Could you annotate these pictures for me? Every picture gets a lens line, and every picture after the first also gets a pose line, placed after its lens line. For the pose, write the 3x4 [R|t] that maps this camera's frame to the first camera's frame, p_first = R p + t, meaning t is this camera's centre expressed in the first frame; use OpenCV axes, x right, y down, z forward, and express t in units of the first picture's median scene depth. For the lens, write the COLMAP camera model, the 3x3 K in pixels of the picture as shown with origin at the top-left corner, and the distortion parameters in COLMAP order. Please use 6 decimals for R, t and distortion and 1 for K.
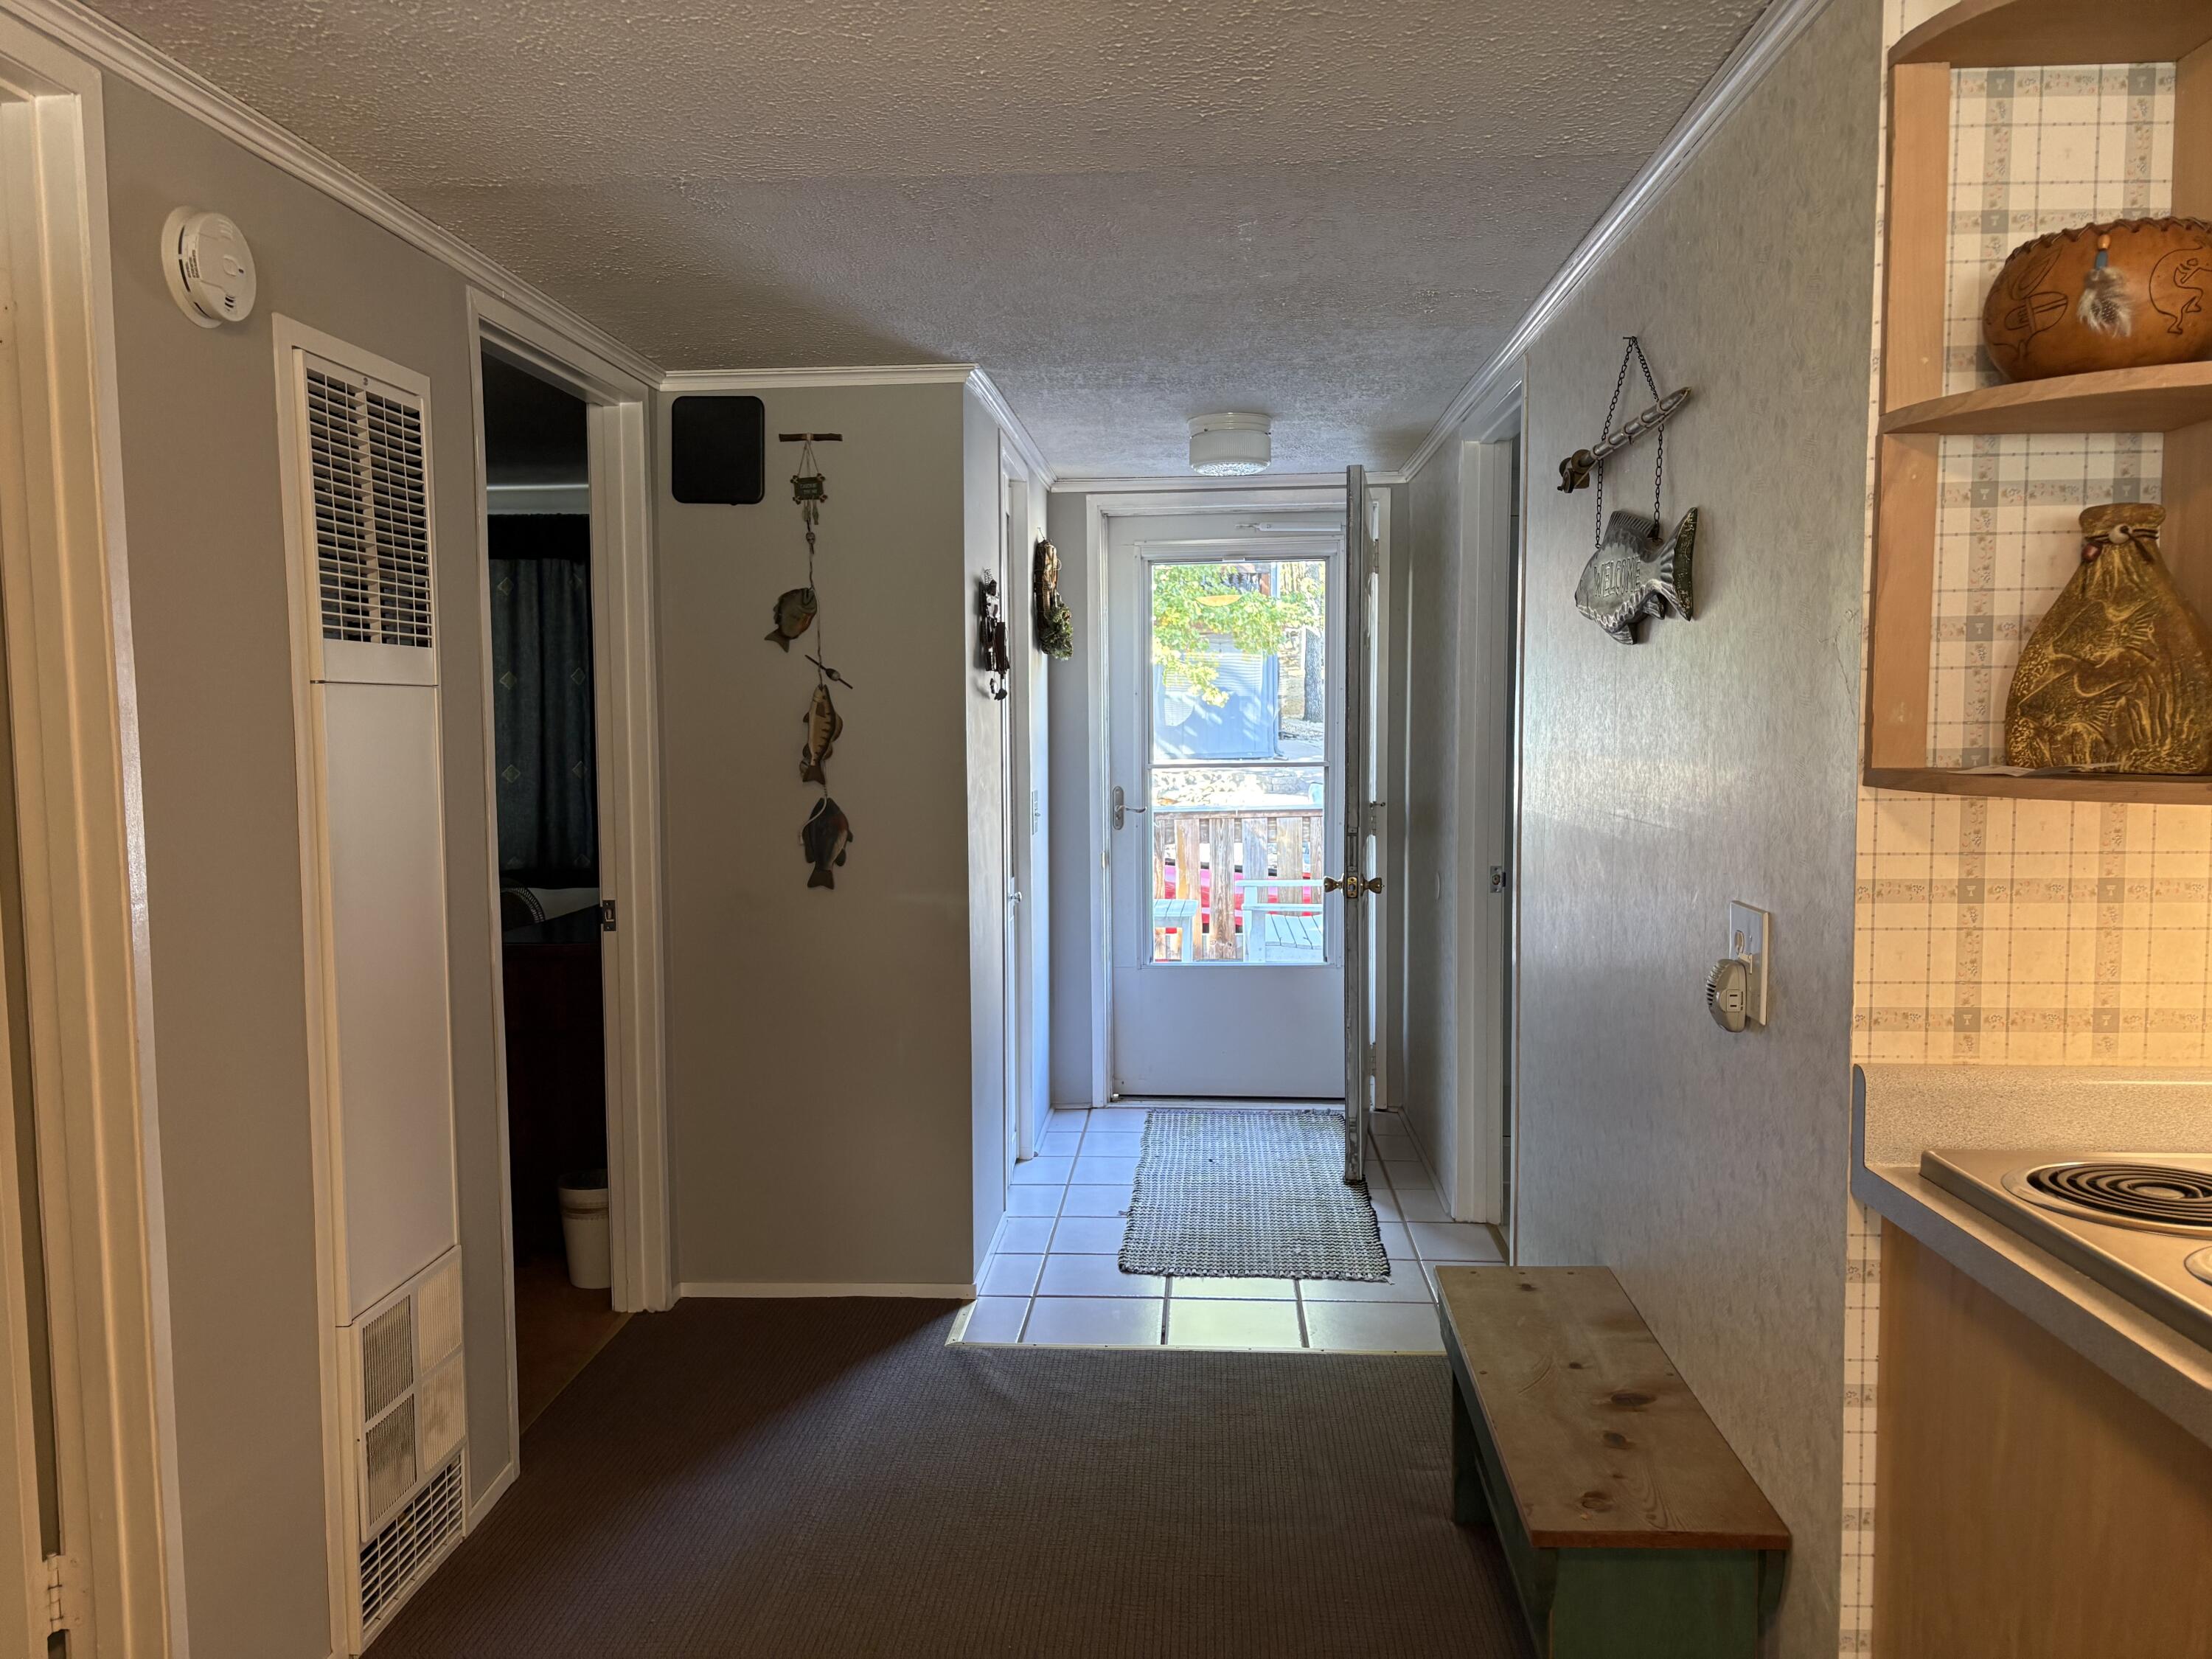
lens RADIAL K [[1677.6, 0, 1108.1], [0, 1677.6, 843.3], [0, 0, 1]] dist [0.056151, -0.052617]
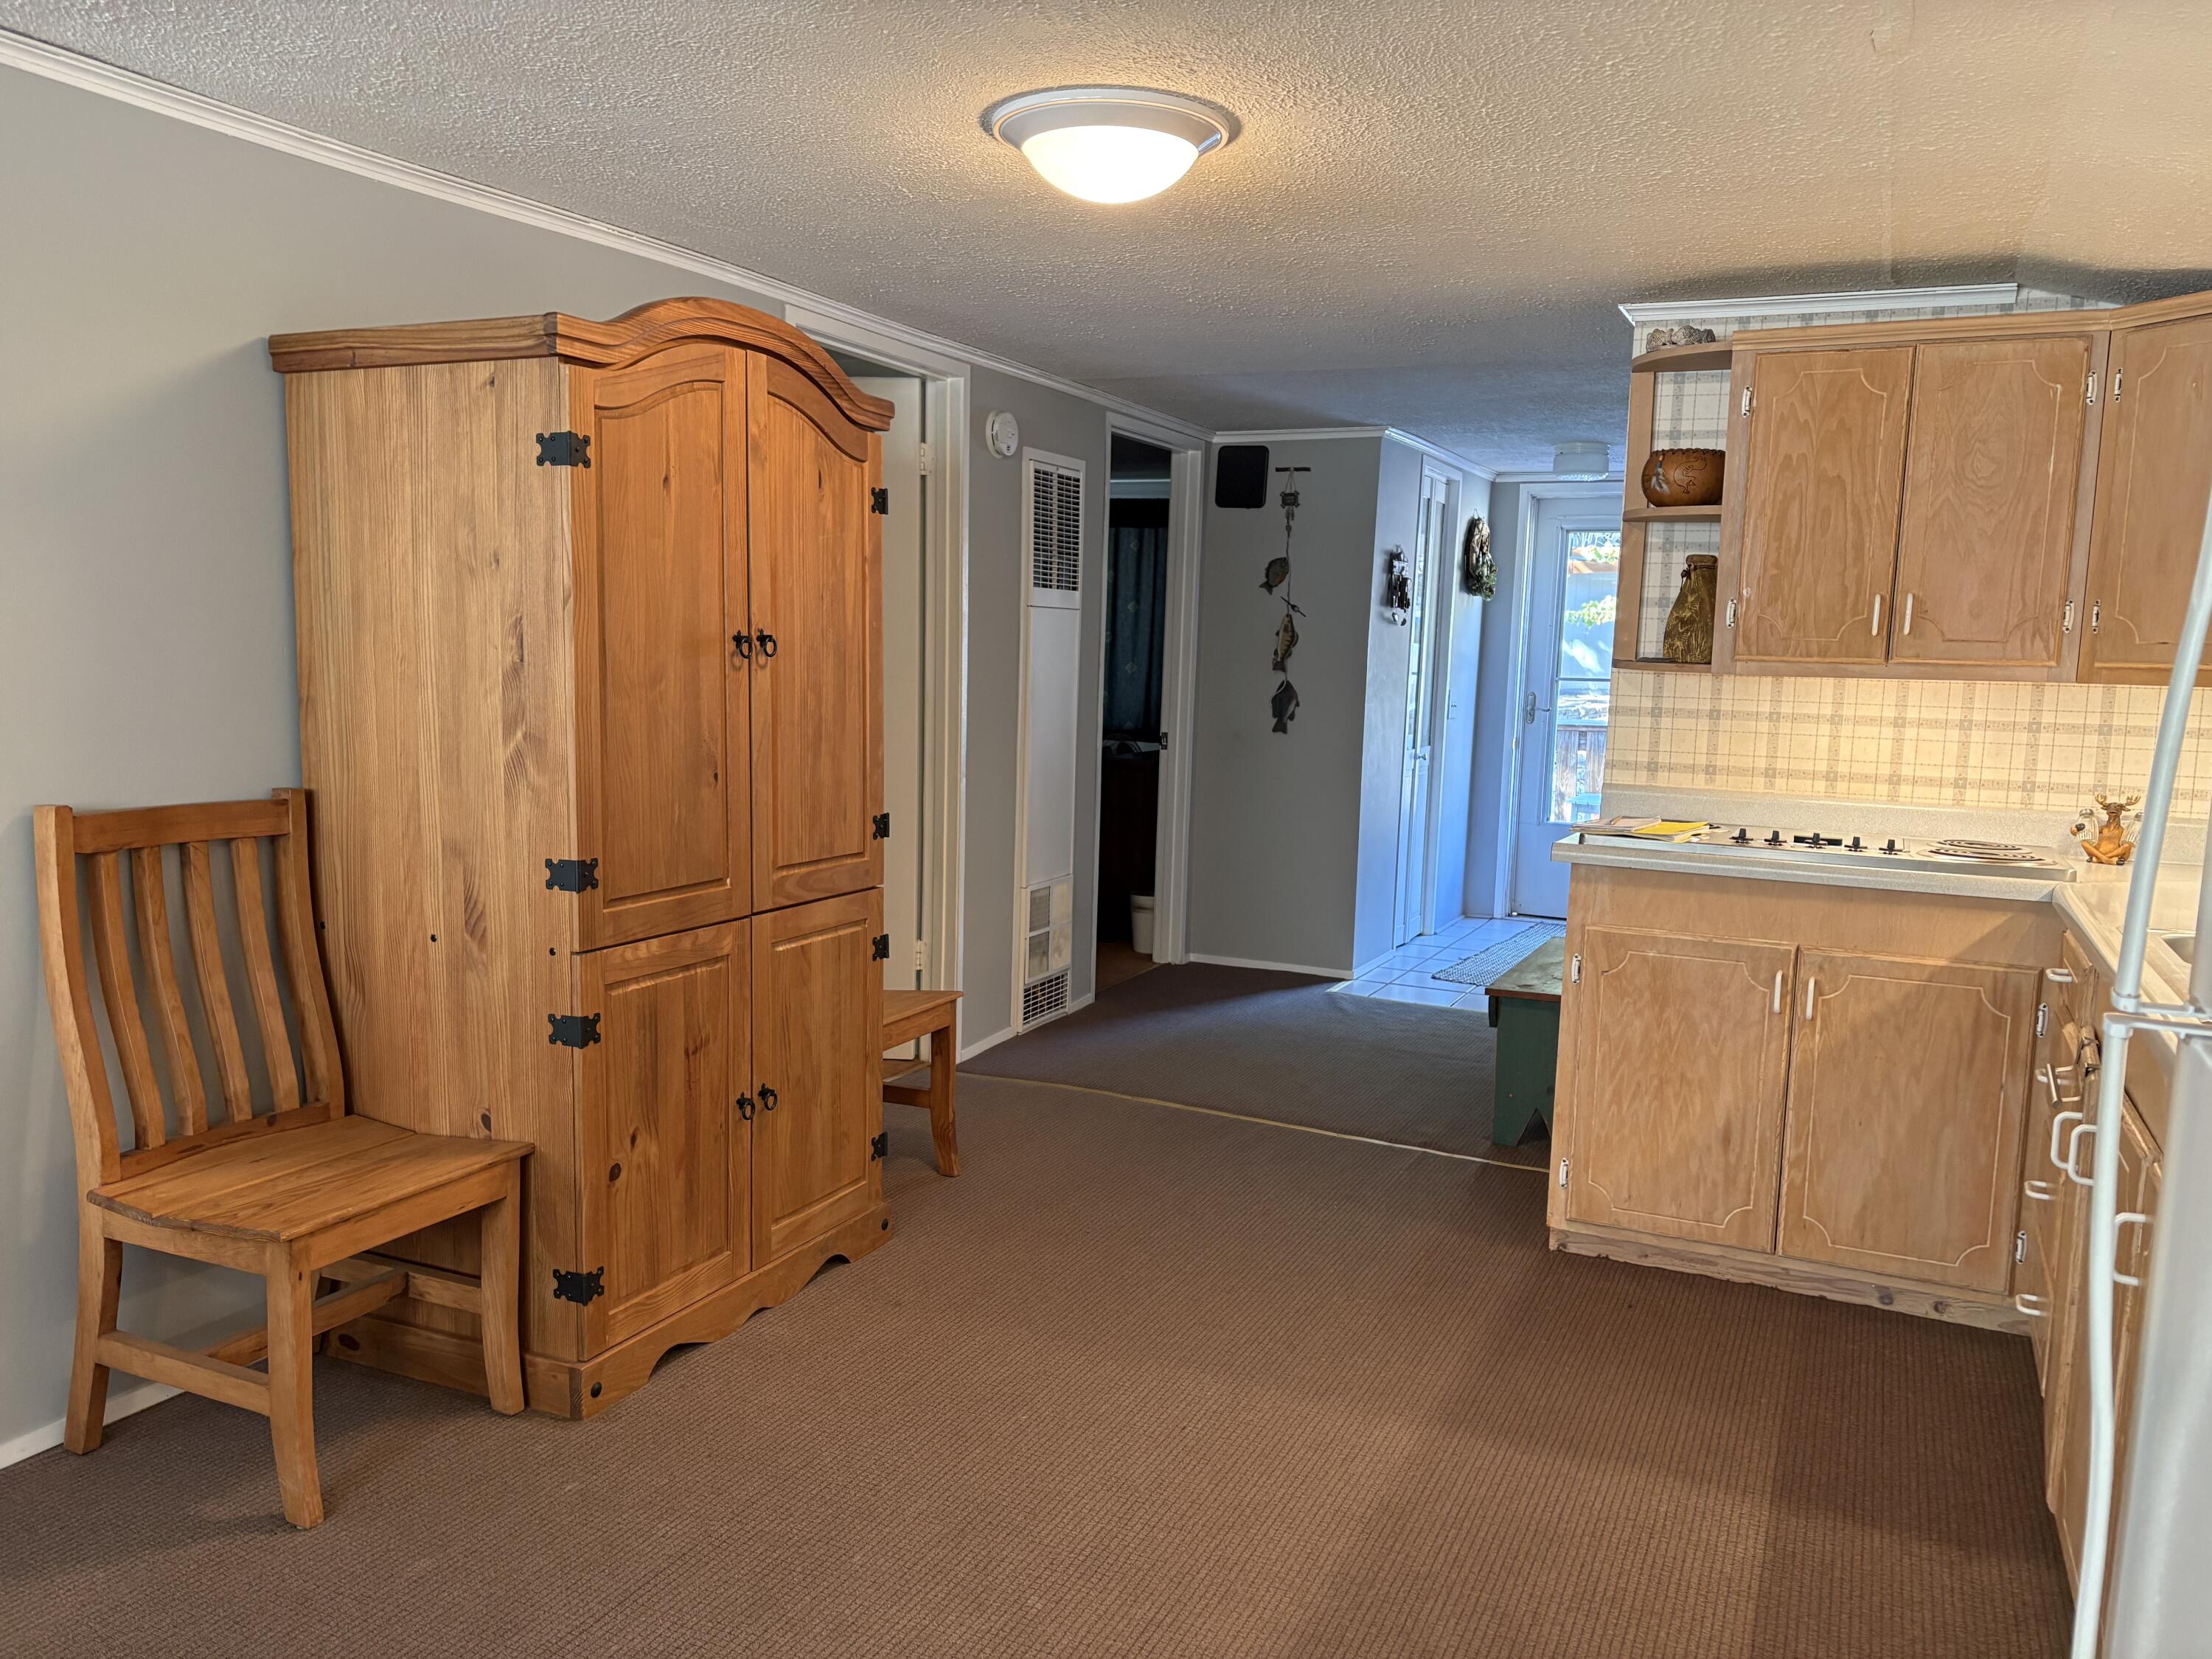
lens RADIAL K [[1676.2, 0, 1099.0], [0, 1676.2, 857.3], [0, 0, 1]] dist [0.004182, 0.001712]
pose [[0.926755, 0.083053, -0.366370, 0.331869], [-0.064825, 0.995981, 0.061802, 0.068186], [0.370031, -0.033525, 0.928414, -0.749106]]
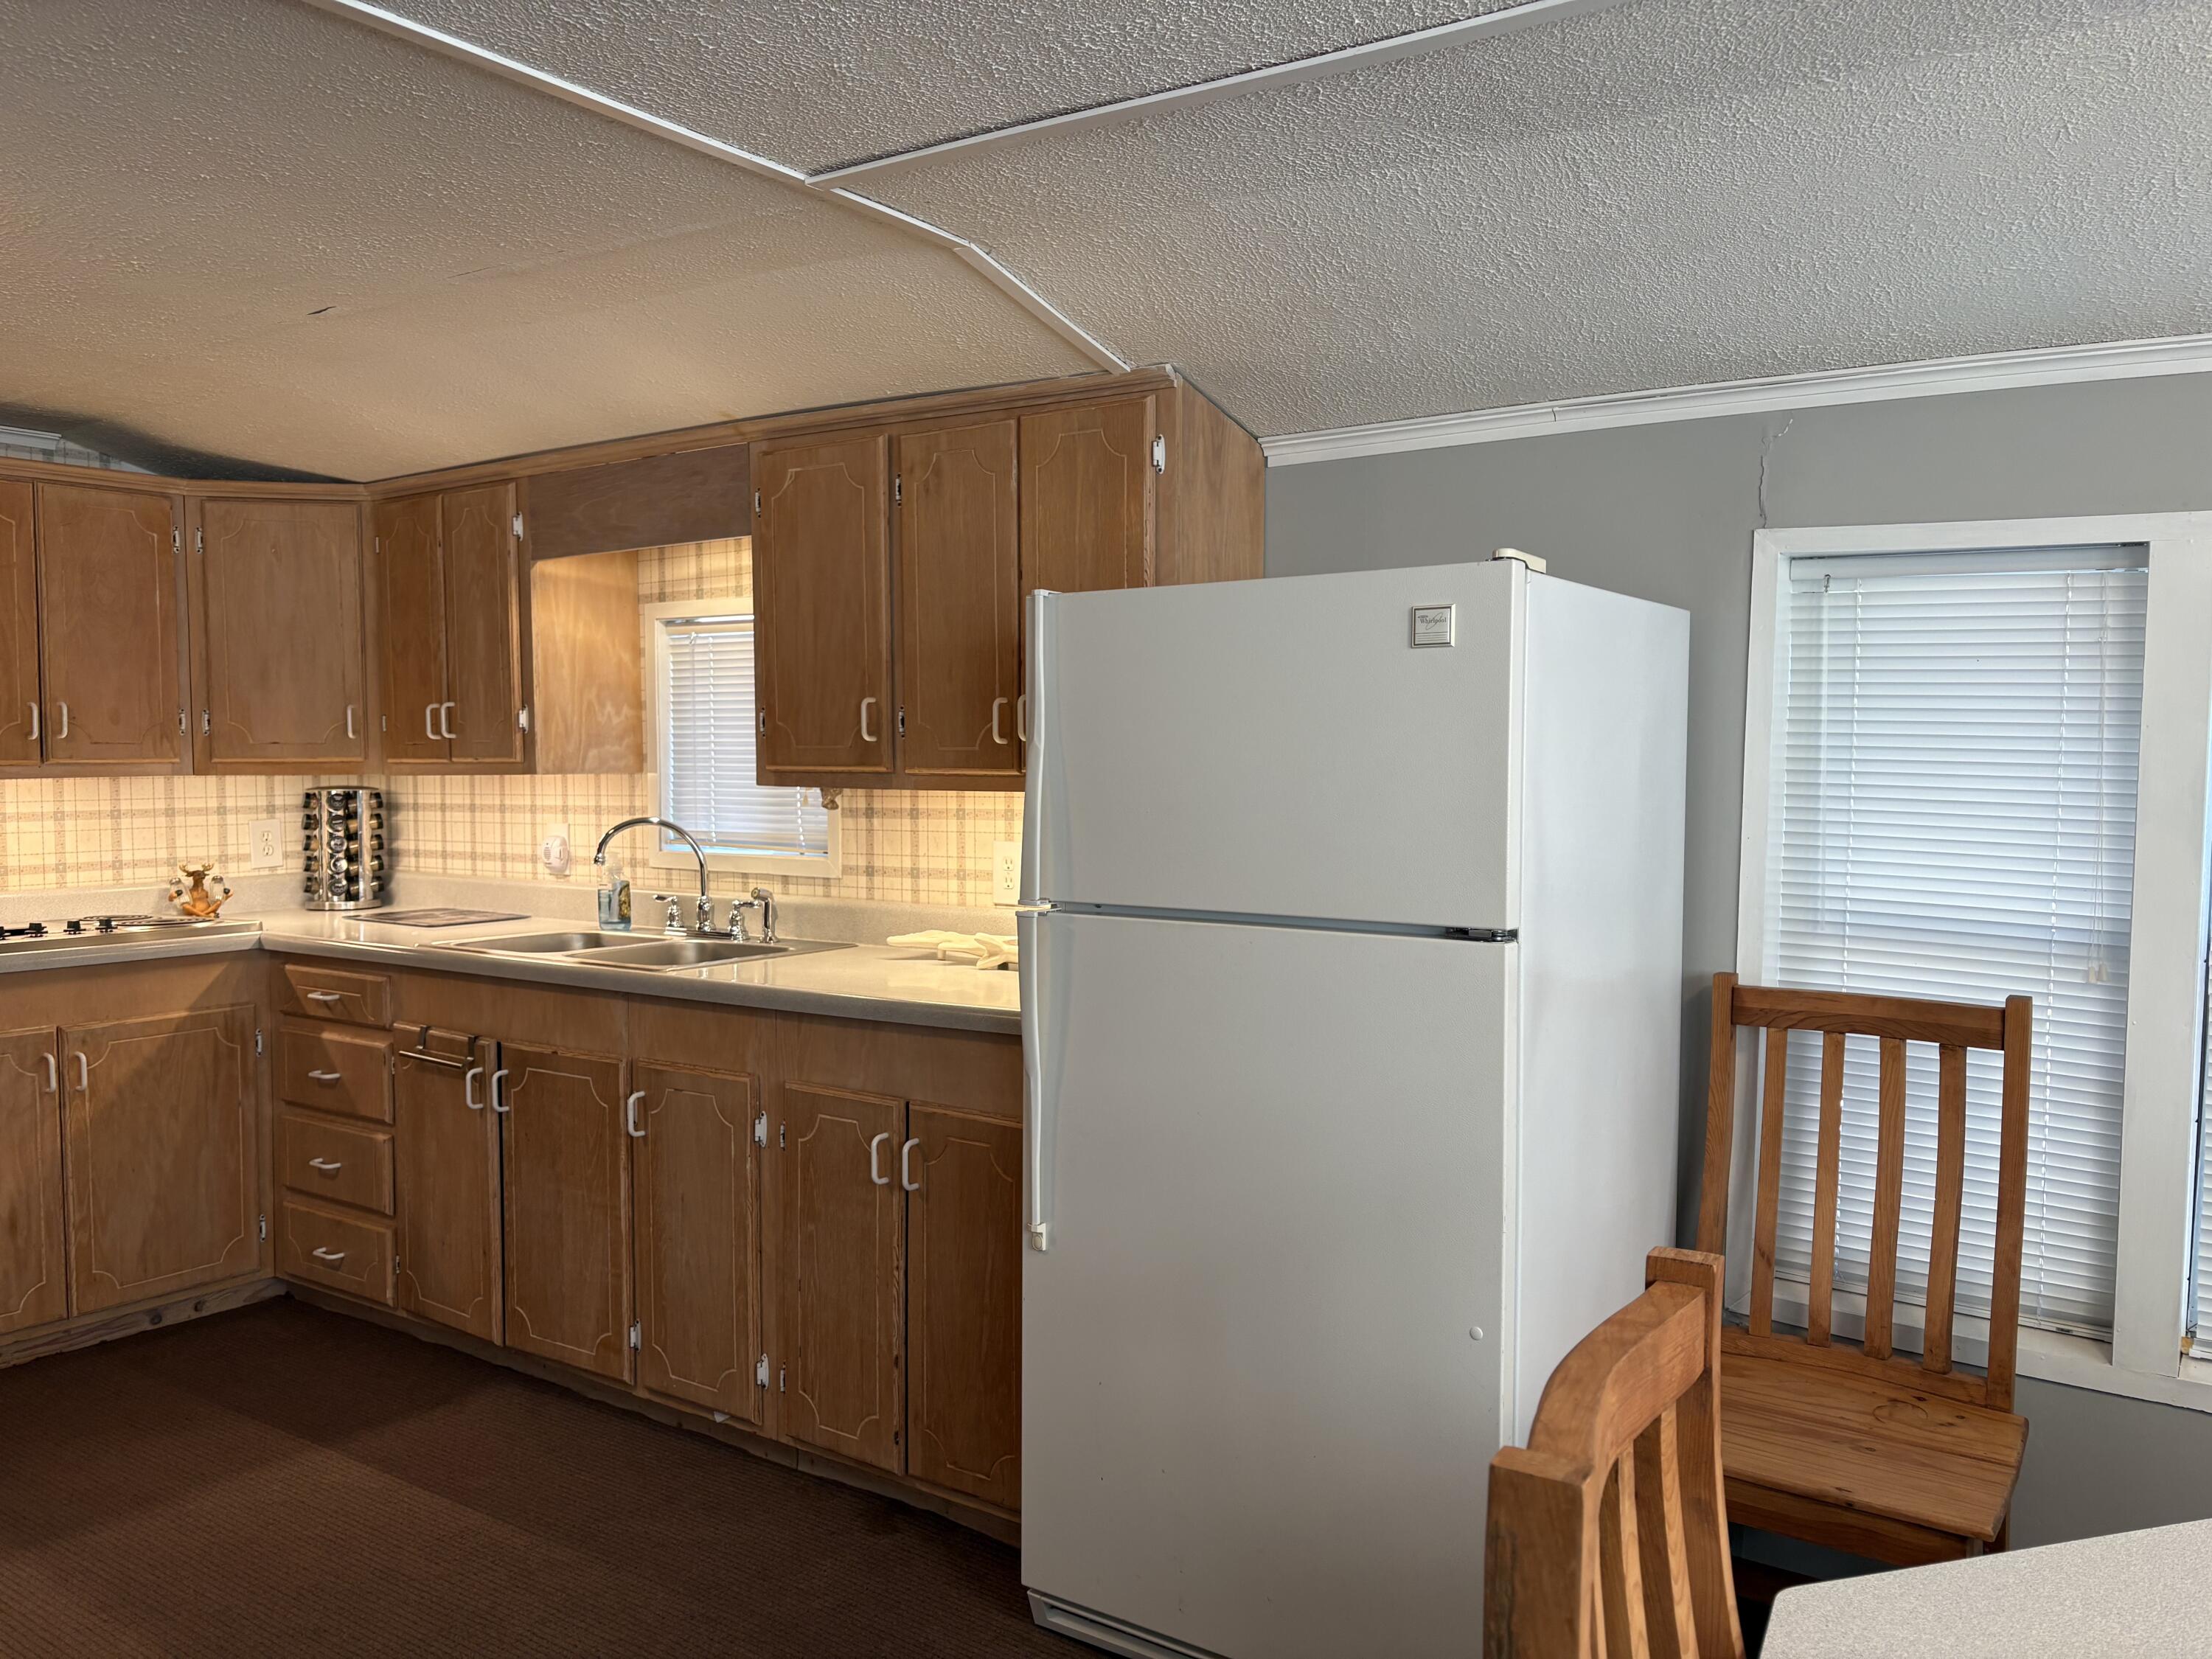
lens RADIAL K [[1677.6, 0, 1108.1], [0, 1677.6, 843.3], [0, 0, 1]] dist [0.056151, -0.052617]
pose [[0.527324, -0.037623, 0.848831, -0.208007], [0.059161, 0.998220, 0.007492, 0.069161], [-0.847602, 0.046267, 0.528612, -0.828431]]
